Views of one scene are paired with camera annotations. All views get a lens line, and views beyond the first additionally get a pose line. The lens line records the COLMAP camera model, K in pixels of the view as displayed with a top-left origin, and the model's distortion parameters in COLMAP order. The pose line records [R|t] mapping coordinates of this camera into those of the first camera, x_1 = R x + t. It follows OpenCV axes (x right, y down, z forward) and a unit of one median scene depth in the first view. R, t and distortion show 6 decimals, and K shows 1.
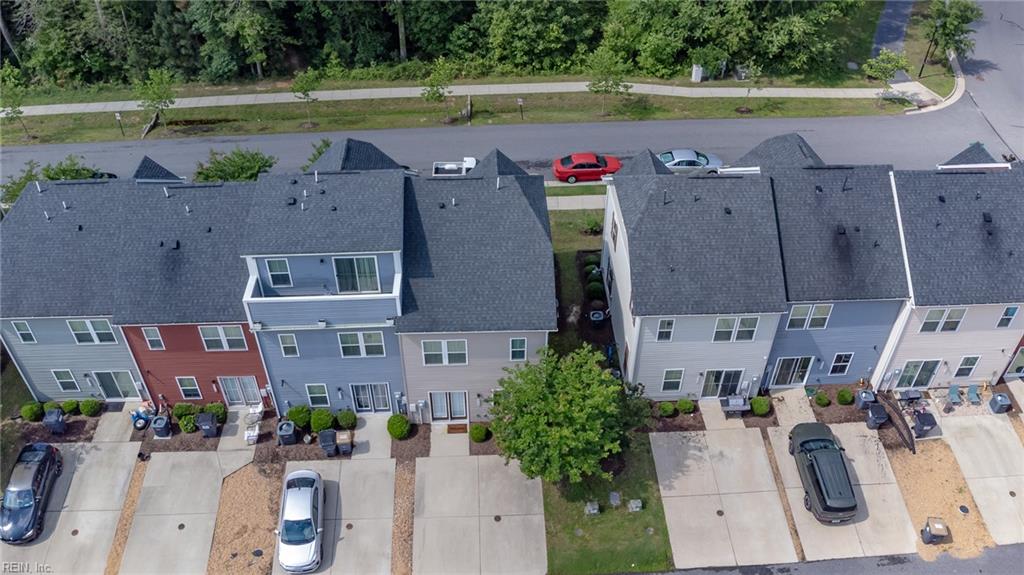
lens RADIAL K [[827.1, 0, 512.5], [0, 827.1, 281.1], [0, 0, 1]] dist [-0.144272, 0.088503]
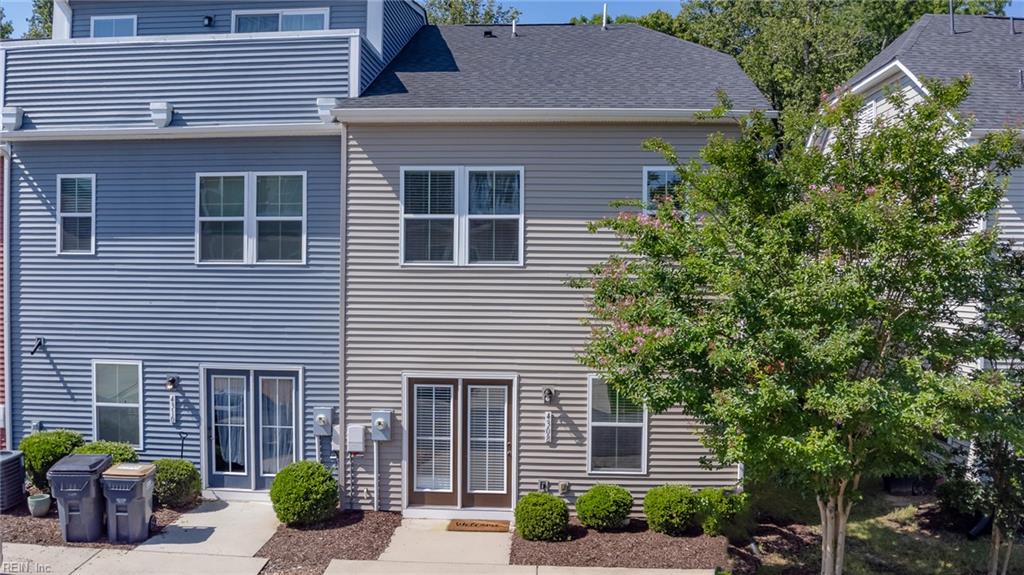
lens RADIAL K [[827.1, 0, 522.6], [0, 827.1, 292.6], [0, 0, 1]] dist [-0.144272, 0.088503]
pose [[0.995732, 0.004303, -0.092191, -0.021164], [-0.061893, 0.772125, -0.632450, 0.329065], [0.068461, 0.635456, 0.769096, 0.723816]]
